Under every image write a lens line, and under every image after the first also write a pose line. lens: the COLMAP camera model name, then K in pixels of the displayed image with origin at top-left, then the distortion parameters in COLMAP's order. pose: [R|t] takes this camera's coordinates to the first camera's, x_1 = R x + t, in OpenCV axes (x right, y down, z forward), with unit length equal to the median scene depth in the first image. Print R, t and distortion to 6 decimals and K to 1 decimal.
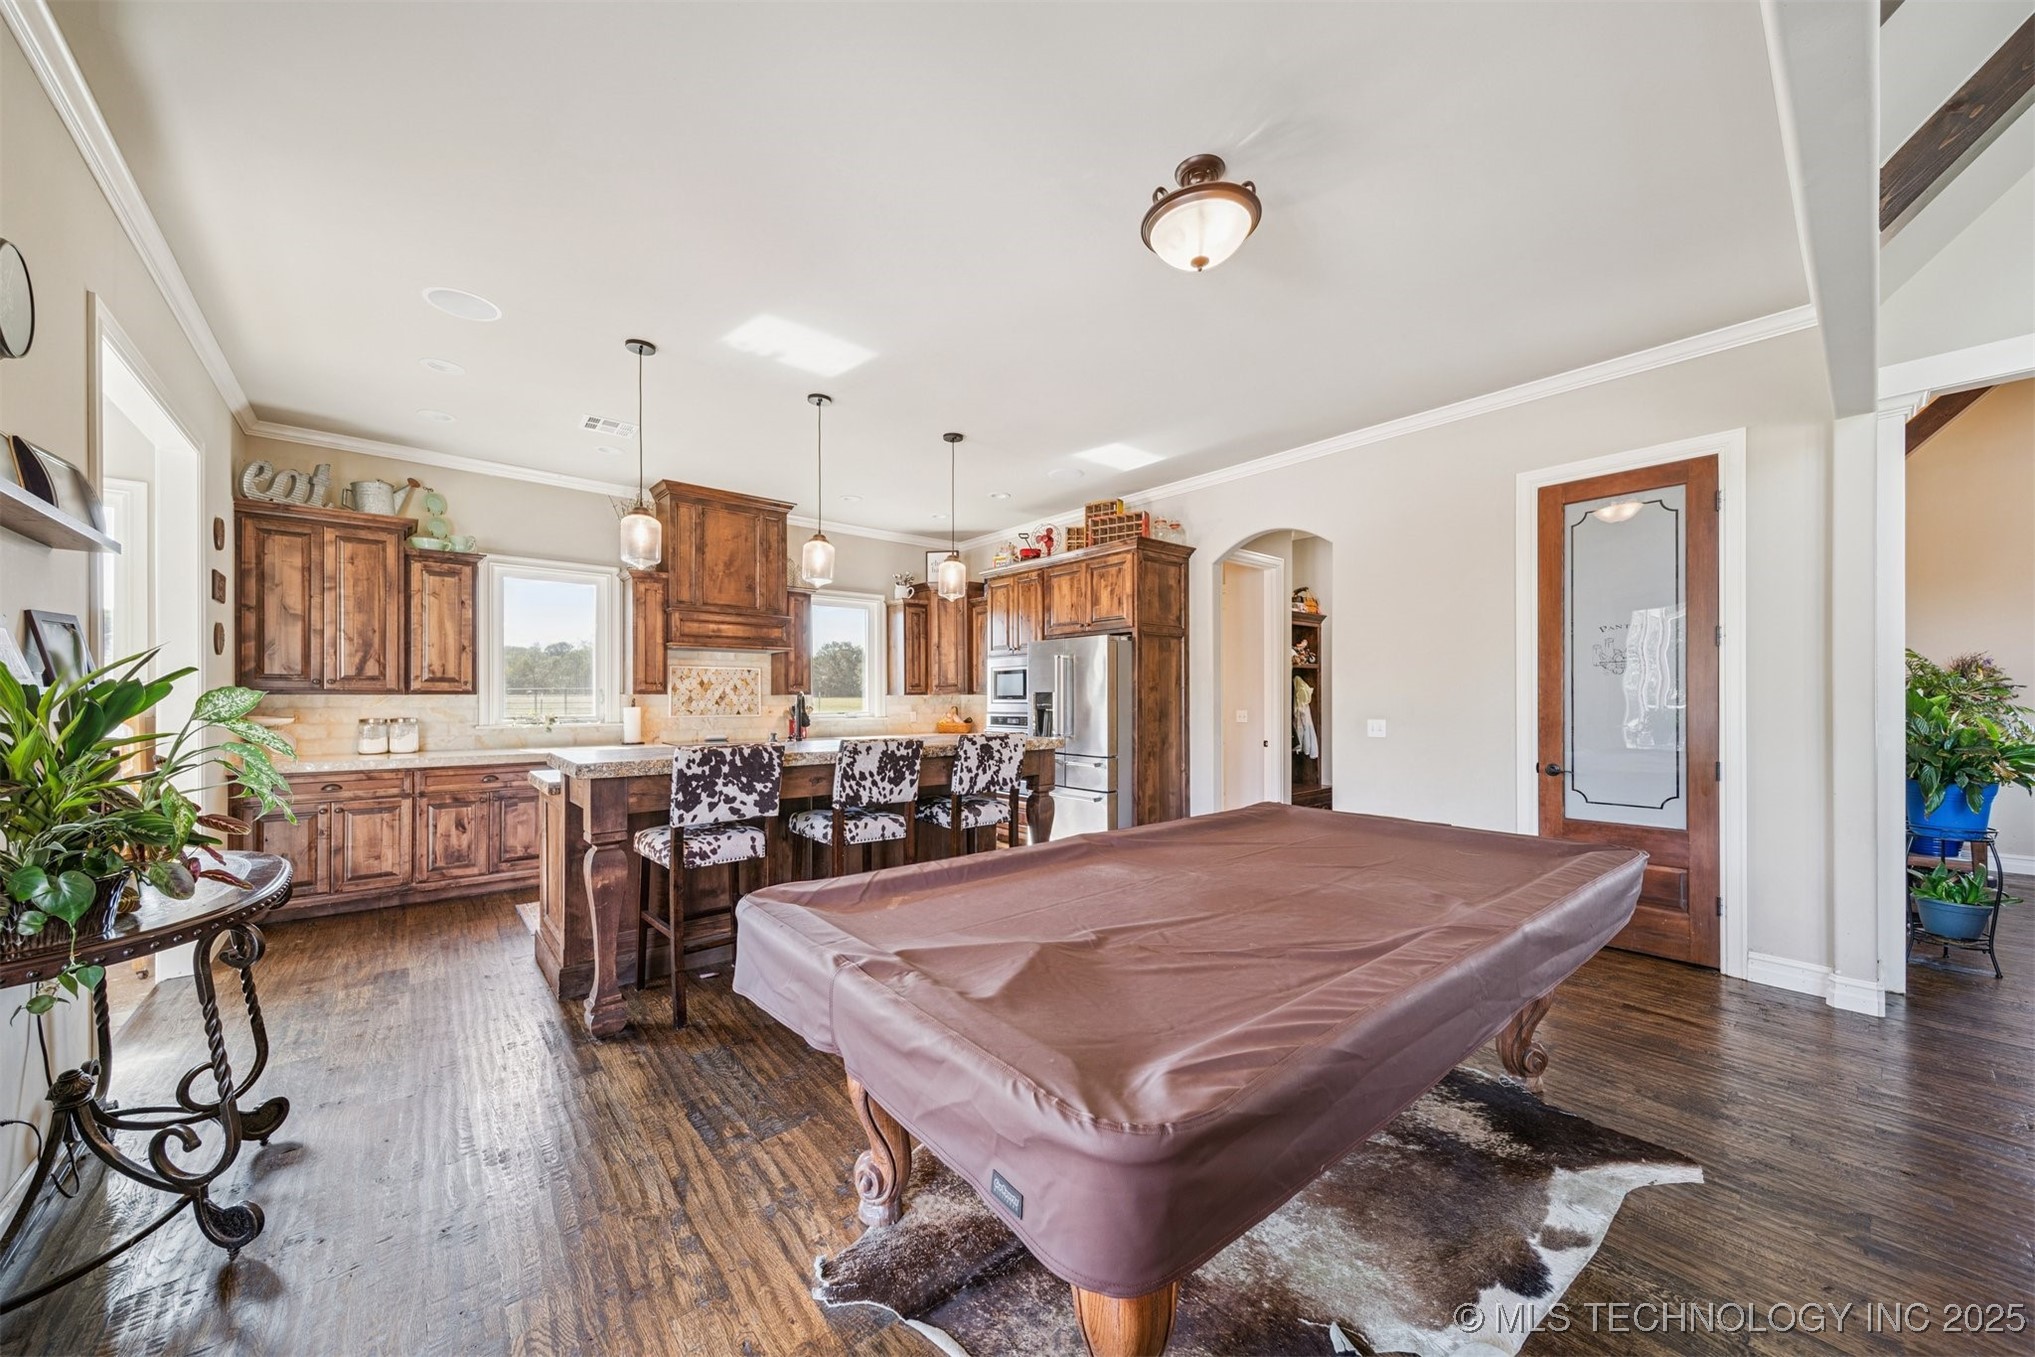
lens RADIAL K [[720.6, 0, 1020.0], [0, 720.6, 694.7], [0, 0, 1]] dist [0.009197, -0.000116]
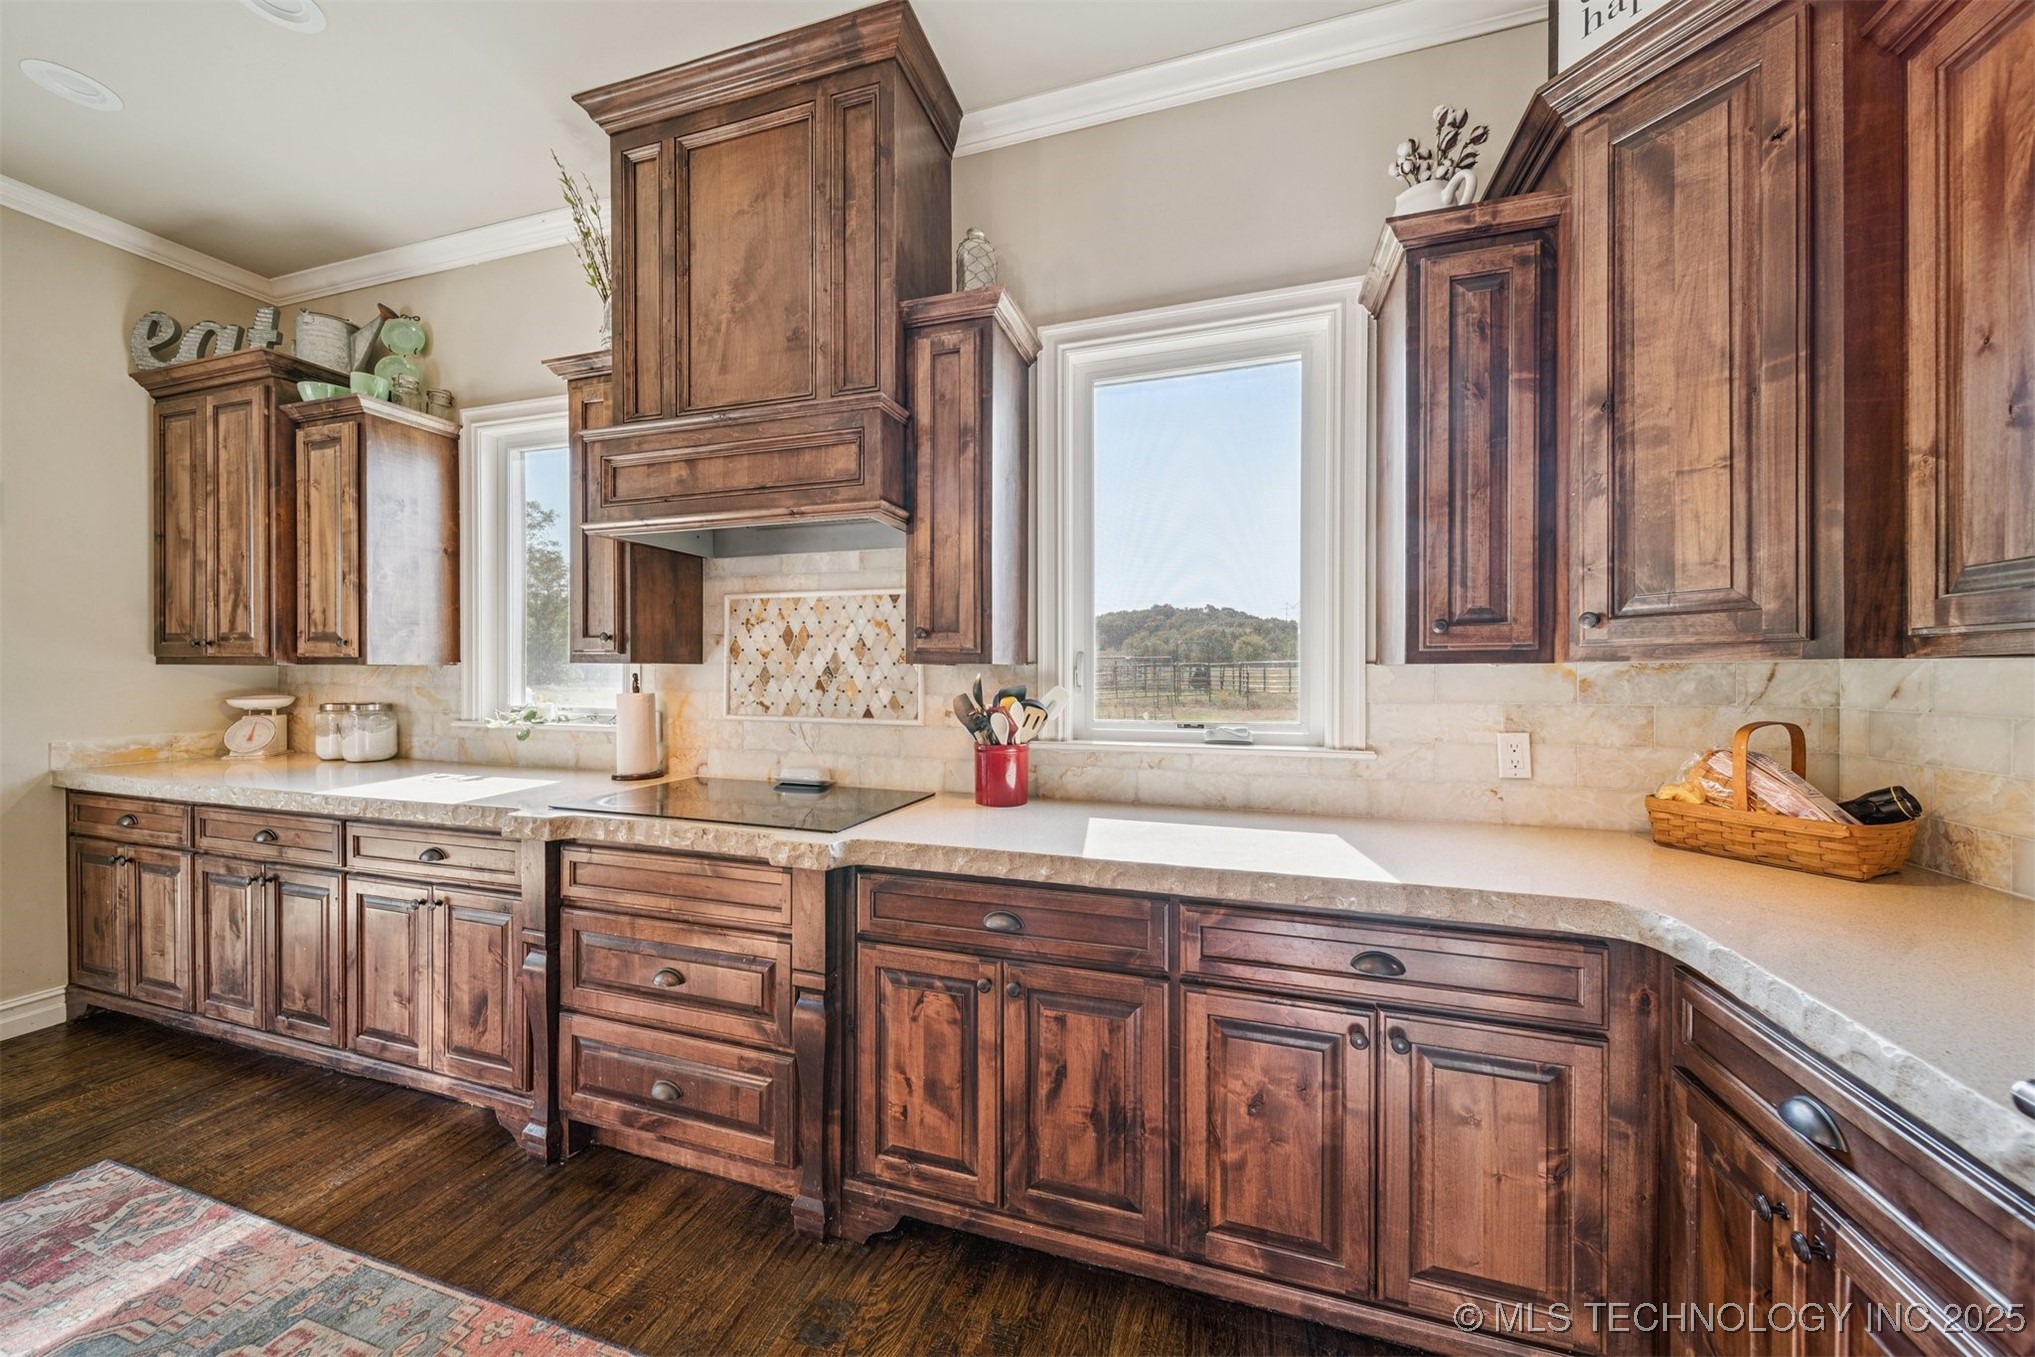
lens RADIAL K [[719.3, 0, 1022.4], [0, 719.3, 673.3], [0, 0, 1]] dist [0.002587, -0.000065]
pose [[0.525759, 0.005374, -0.850617, -0.054913], [-0.000473, 0.999982, 0.006026, 0.003401], [0.850634, -0.002766, 0.525752, 1.228594]]
